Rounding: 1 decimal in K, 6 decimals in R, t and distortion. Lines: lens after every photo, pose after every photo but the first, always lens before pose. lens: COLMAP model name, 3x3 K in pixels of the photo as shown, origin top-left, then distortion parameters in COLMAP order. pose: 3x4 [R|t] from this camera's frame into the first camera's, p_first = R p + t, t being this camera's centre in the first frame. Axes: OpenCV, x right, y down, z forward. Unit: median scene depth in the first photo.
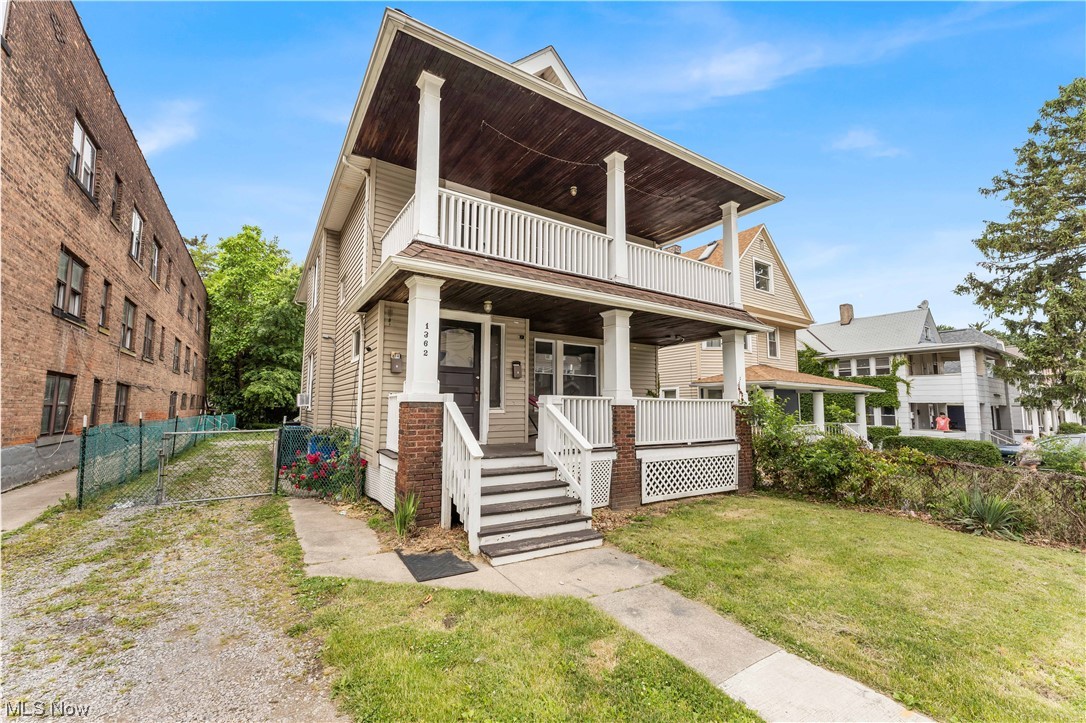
lens RADIAL K [[442.0, 0, 536.1], [0, 442.0, 364.8], [0, 0, 1]] dist [0.000504, -0.000150]
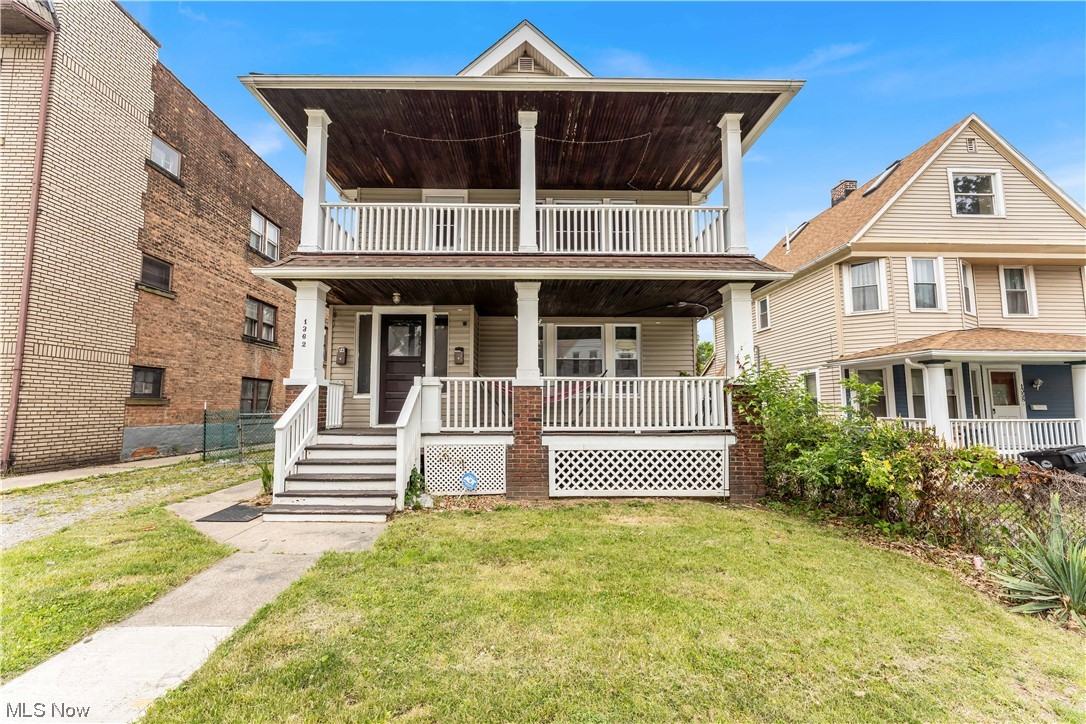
lens RADIAL K [[442.0, 0, 535.4], [0, 442.0, 366.3], [0, 0, 1]] dist [0.000504, -0.000150]
pose [[0.852023, -0.055443, -0.520560, 0.655973], [0.056800, 0.998296, -0.013358, 0.060864], [0.520414, -0.018186, 0.853720, 0.222461]]
